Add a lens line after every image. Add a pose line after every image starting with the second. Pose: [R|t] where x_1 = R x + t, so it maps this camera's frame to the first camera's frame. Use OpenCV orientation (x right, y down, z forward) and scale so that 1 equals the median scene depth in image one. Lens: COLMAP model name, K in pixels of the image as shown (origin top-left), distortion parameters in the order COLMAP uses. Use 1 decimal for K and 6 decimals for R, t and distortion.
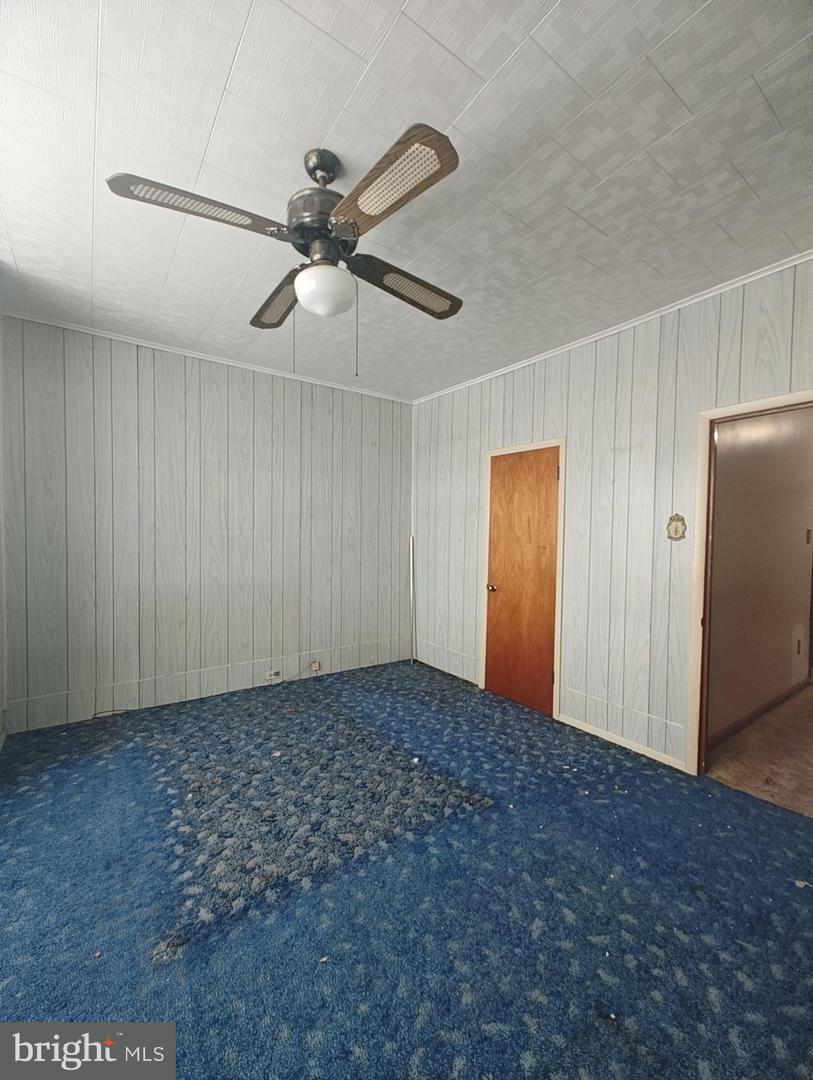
lens RADIAL K [[437.1, 0, 412.8], [0, 437.1, 542.2], [0, 0, 1]] dist [0.000197, -0.002100]
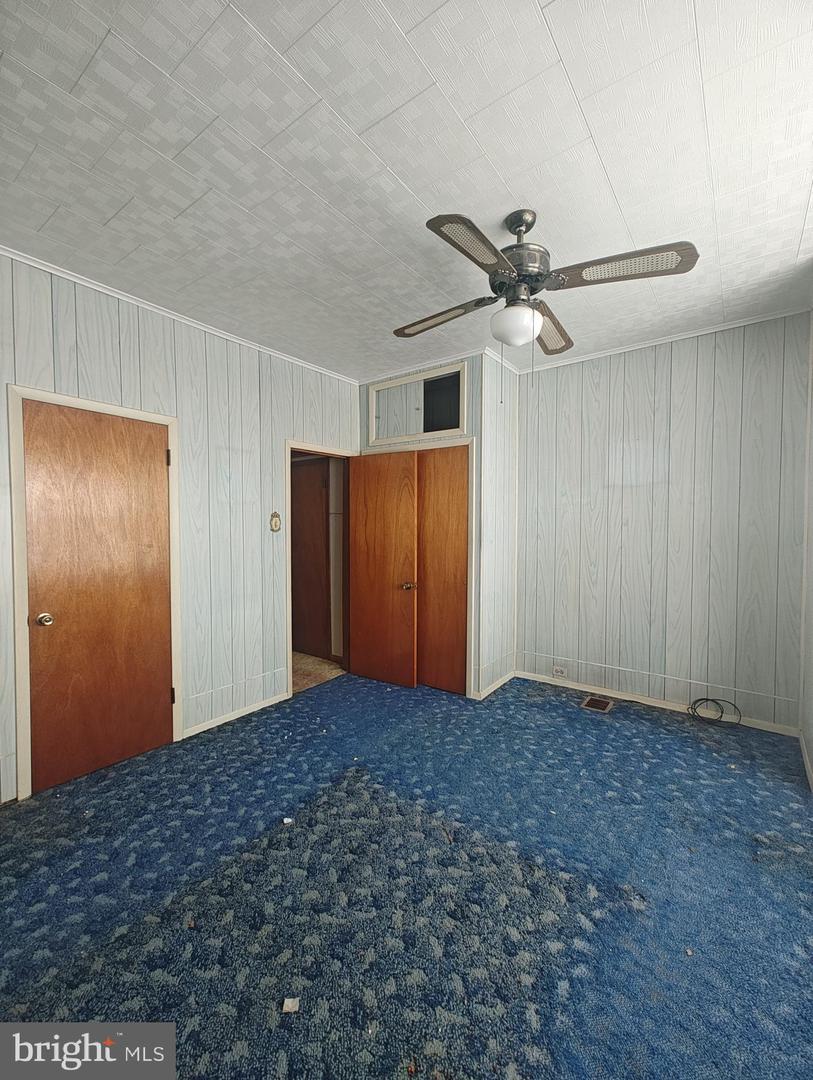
lens RADIAL K [[437.1, 0, 404.3], [0, 437.1, 542.5], [0, 0, 1]] dist [0.000197, -0.002100]
pose [[-0.280455, -0.044072, 0.958855, -0.779398], [0.021373, 0.998411, 0.052142, -0.033418], [-0.959629, 0.035117, -0.279067, 1.001457]]
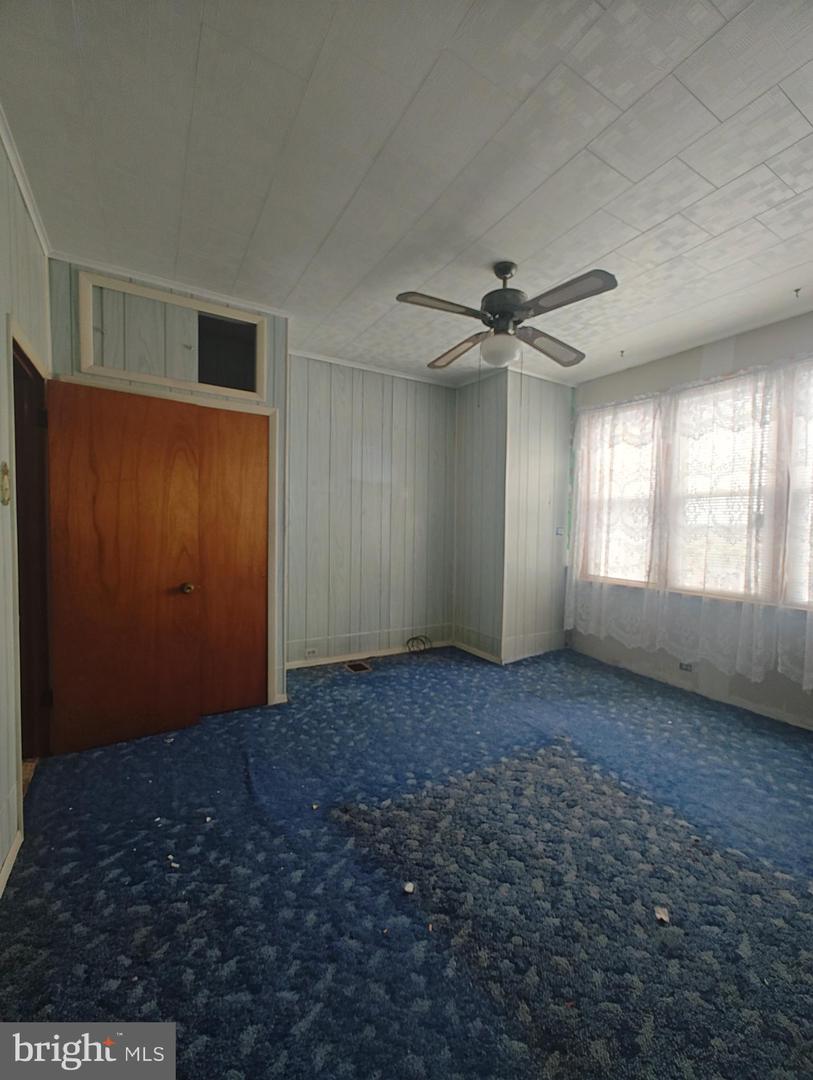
lens RADIAL K [[437.1, 0, 401.8], [0, 437.1, 545.2], [0, 0, 1]] dist [0.000197, -0.002100]
pose [[-0.992202, -0.033544, 0.120040, -0.038617], [-0.025432, 0.997328, 0.068477, -0.004333], [-0.122016, 0.064890, -0.990405, 1.559669]]
